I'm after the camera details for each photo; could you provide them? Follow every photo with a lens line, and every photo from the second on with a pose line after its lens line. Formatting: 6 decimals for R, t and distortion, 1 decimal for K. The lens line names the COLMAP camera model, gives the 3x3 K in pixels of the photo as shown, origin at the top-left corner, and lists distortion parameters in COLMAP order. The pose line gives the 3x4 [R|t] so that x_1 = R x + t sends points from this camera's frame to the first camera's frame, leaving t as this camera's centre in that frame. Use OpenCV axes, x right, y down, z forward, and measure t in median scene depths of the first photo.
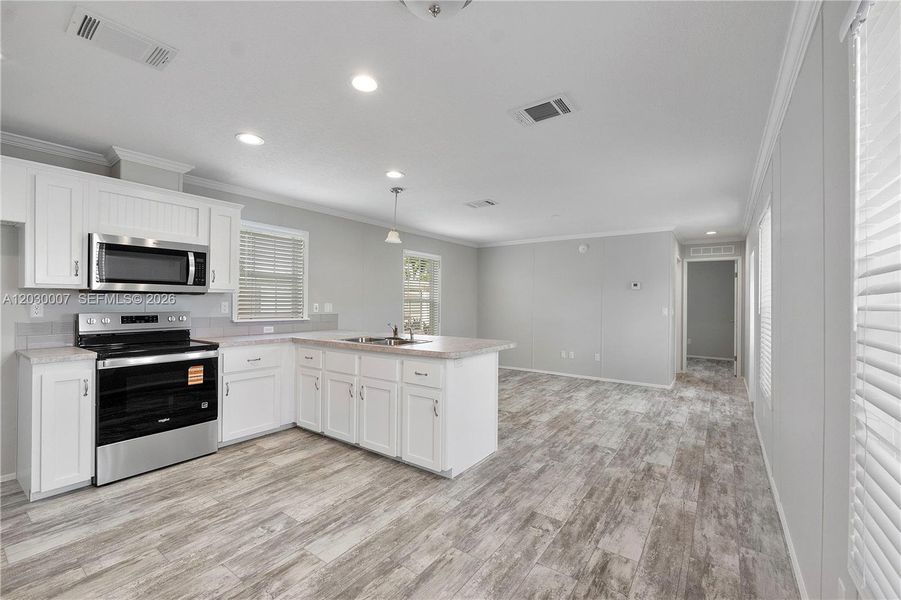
lens RADIAL K [[393.1, 0, 438.5], [0, 393.1, 304.2], [0, 0, 1]] dist [-0.003601, -0.001180]
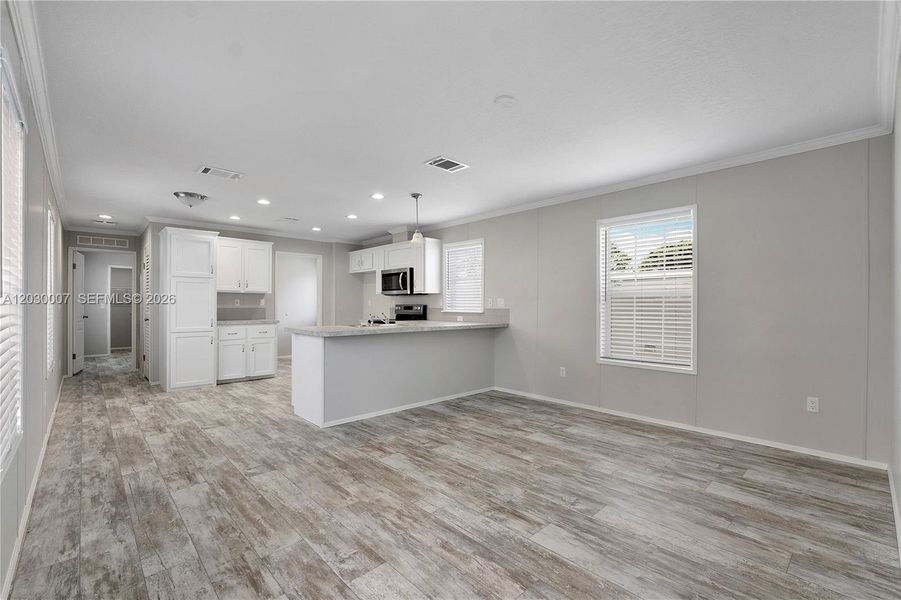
lens RADIAL K [[393.1, 0, 453.4], [0, 393.1, 304.9], [0, 0, 1]] dist [-0.003601, -0.001180]
pose [[-0.180671, -0.007500, -0.983515, 1.593279], [-0.008577, 0.999945, -0.006049, 0.045271], [0.983506, 0.007343, -0.180725, 2.138519]]
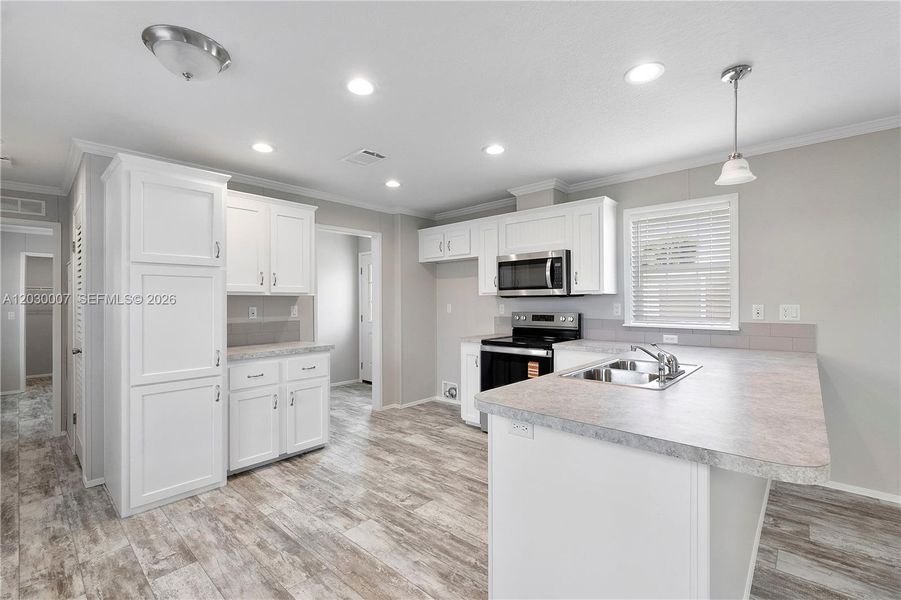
lens RADIAL K [[393.1, 0, 452.8], [0, 393.1, 300.4], [0, 0, 1]] dist [-0.003601, -0.001180]
pose [[-0.102013, -0.008637, -0.994746, 0.654886], [-0.000509, 0.999963, -0.008630, -0.007862], [0.994783, -0.000374, -0.102014, 1.134718]]
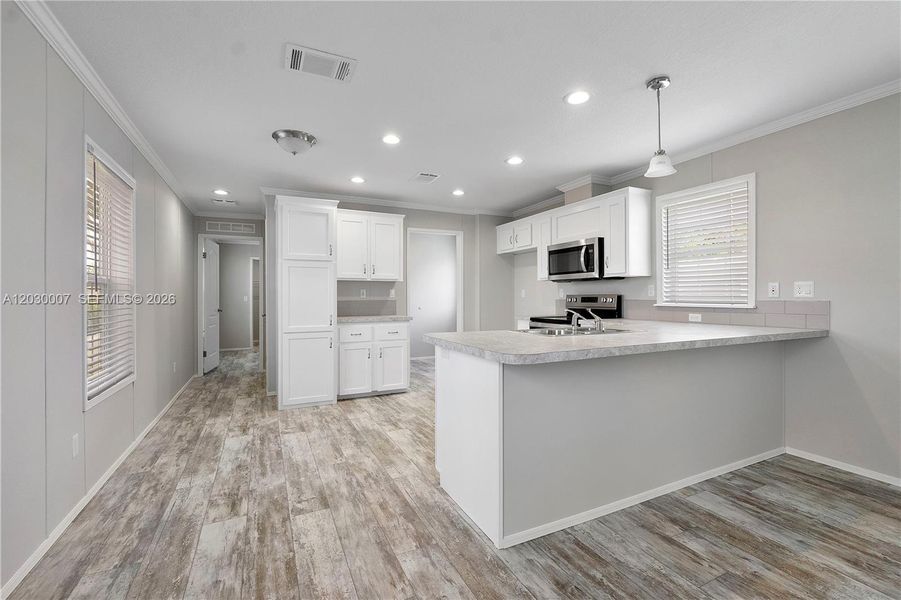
lens RADIAL K [[393.1, 0, 453.9], [0, 393.1, 297.0], [0, 0, 1]] dist [-0.003601, -0.001180]
pose [[-0.467603, -0.005119, -0.883924, 0.885209], [-0.005172, 0.999982, -0.003055, 0.048124], [0.883924, 0.003143, -0.467621, 1.637751]]
